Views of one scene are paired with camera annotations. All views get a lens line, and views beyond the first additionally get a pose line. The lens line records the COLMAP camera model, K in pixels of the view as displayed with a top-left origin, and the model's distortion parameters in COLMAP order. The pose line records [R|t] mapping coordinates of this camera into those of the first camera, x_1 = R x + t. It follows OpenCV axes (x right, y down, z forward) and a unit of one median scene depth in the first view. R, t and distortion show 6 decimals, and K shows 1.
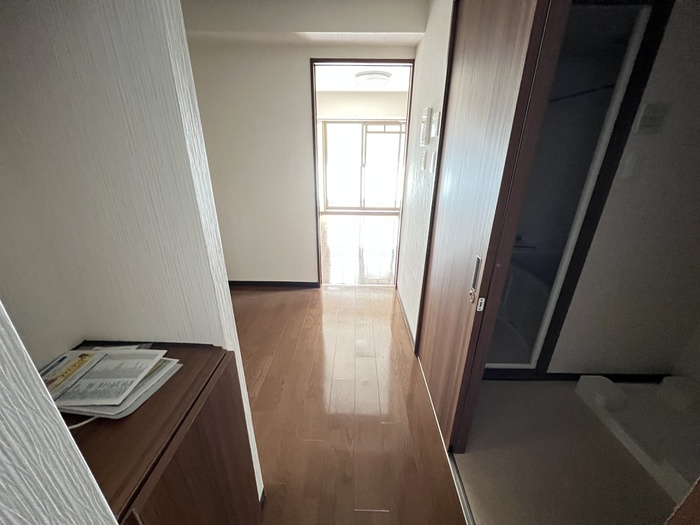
lens RADIAL K [[280.4, 0, 350.0], [0, 280.4, 262.5], [0, 0, 1]] dist [-0.001360, 0.000033]
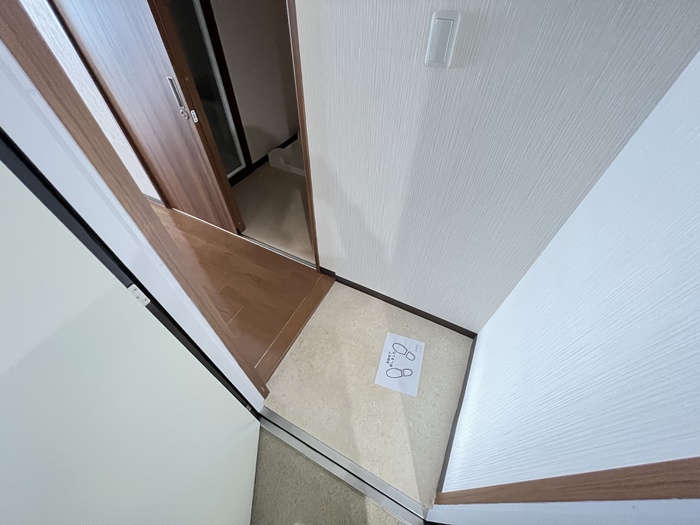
lens RADIAL K [[280.4, 0, 350.0], [0, 280.4, 262.5], [0, 0, 1]] dist [-0.001360, 0.000033]
pose [[0.436282, -0.677565, 0.592084, -0.360583], [0.325137, 0.732260, 0.598399, 0.073375], [-0.839014, -0.068562, 0.539773, -0.309605]]
